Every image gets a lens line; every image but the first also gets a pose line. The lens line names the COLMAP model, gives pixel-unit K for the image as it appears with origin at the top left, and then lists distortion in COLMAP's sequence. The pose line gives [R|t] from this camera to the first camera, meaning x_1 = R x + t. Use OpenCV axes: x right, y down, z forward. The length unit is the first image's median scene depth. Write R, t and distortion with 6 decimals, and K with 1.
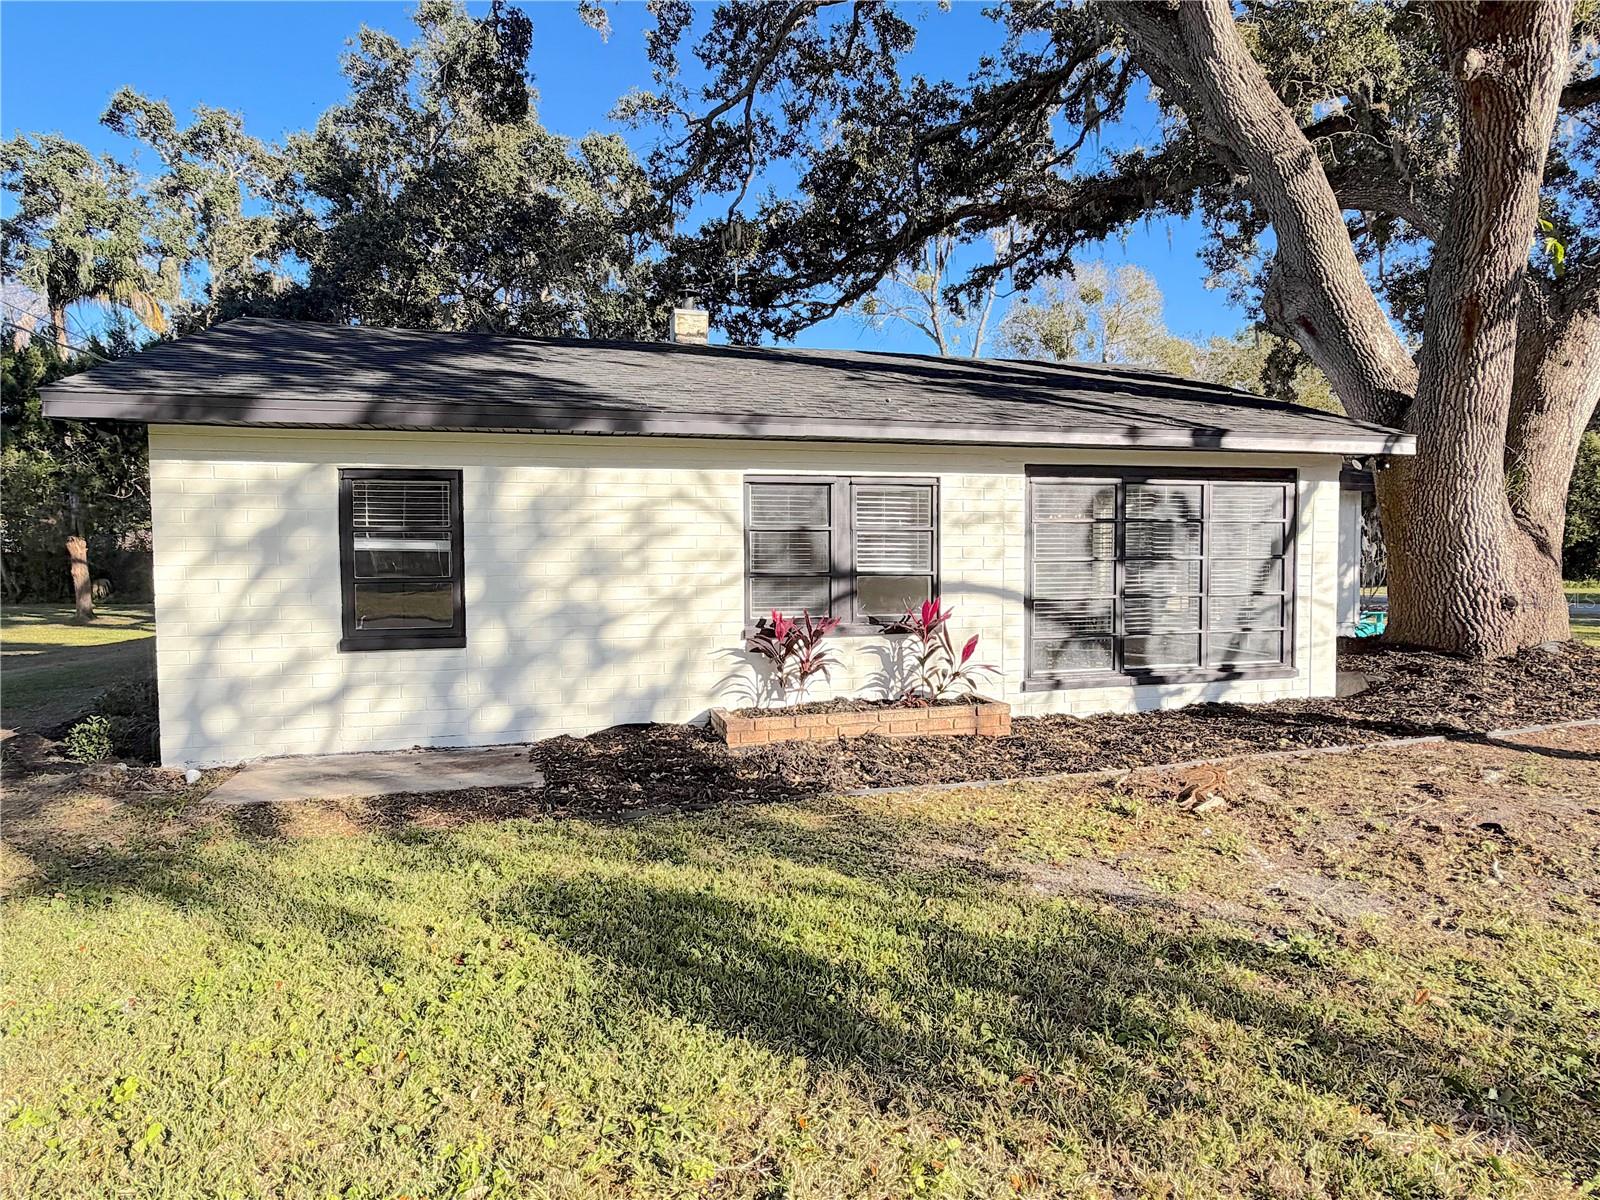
lens RADIAL K [[930.7, 0, 800.0], [0, 930.7, 600.0], [0, 0, 1]] dist [-0.001655, 0.000034]
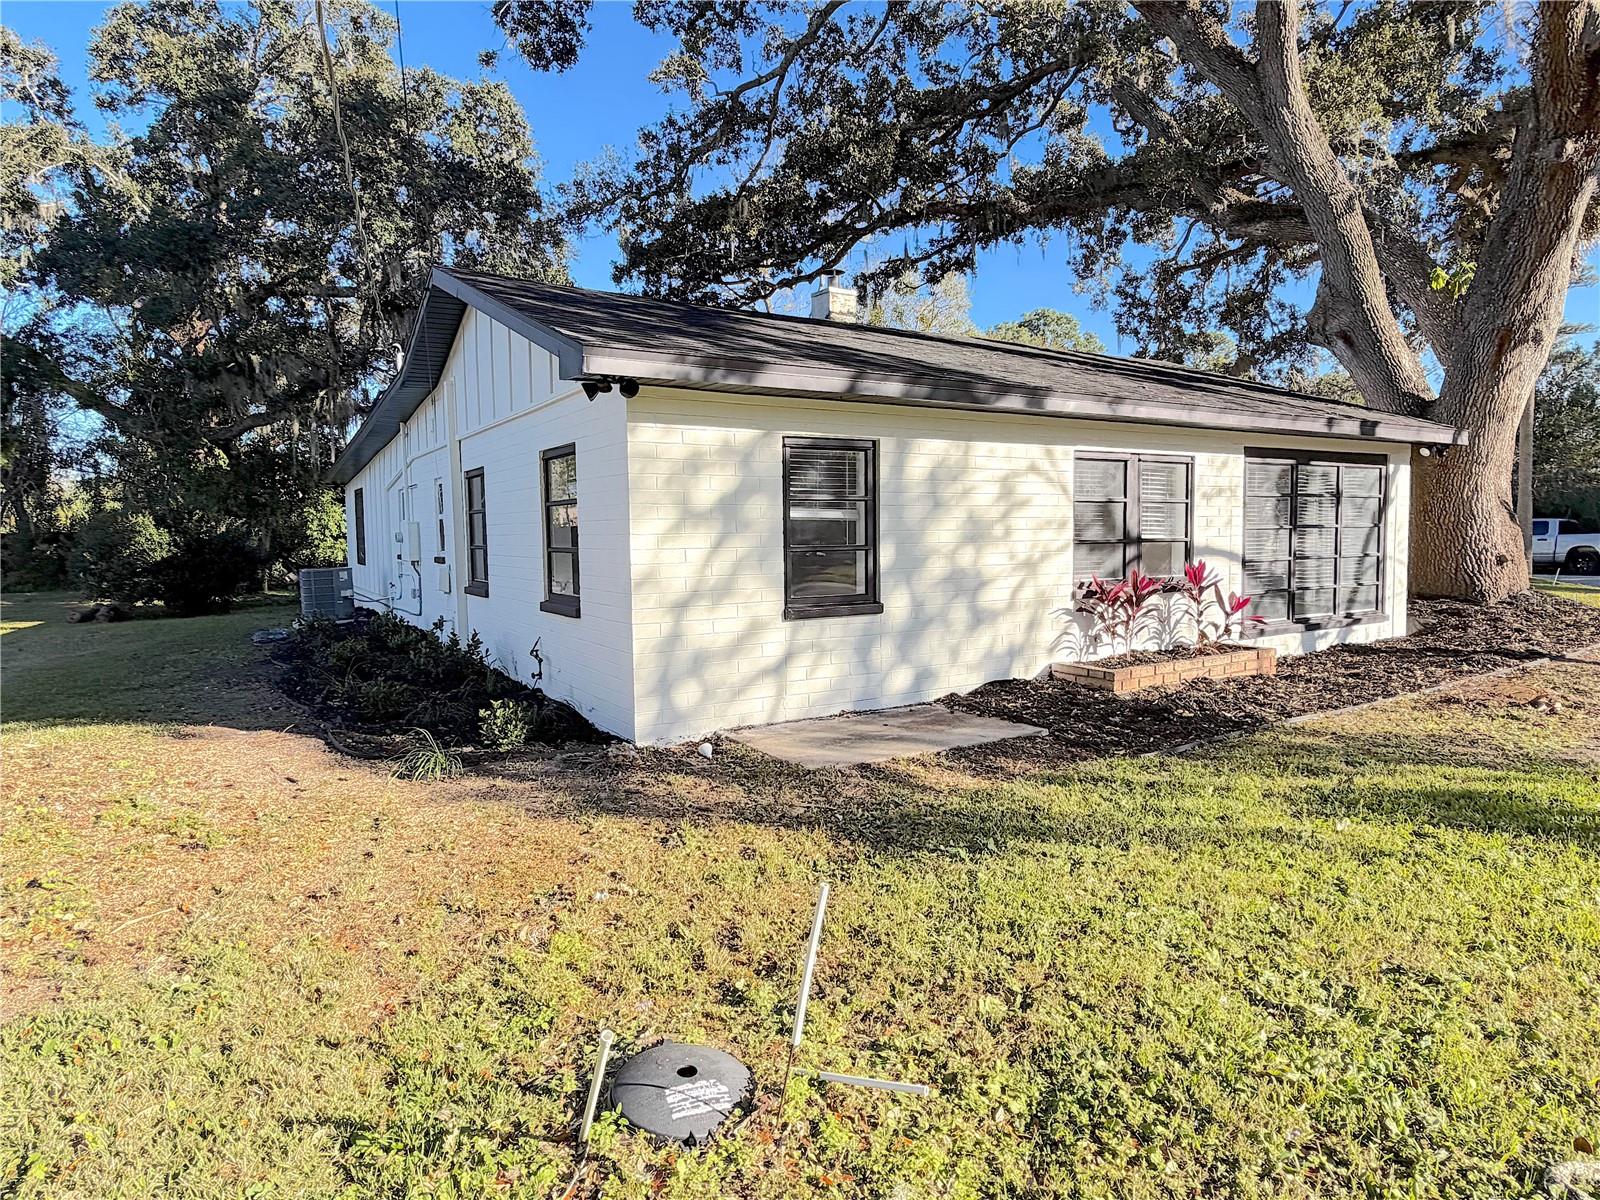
lens RADIAL K [[930.7, 0, 800.0], [0, 930.7, 600.0], [0, 0, 1]] dist [-0.001655, 0.000034]
pose [[0.957312, -0.026490, 0.287840, -0.669969], [0.020653, 0.999515, 0.023297, 0.010083], [-0.288317, -0.016358, 0.957395, 0.032956]]
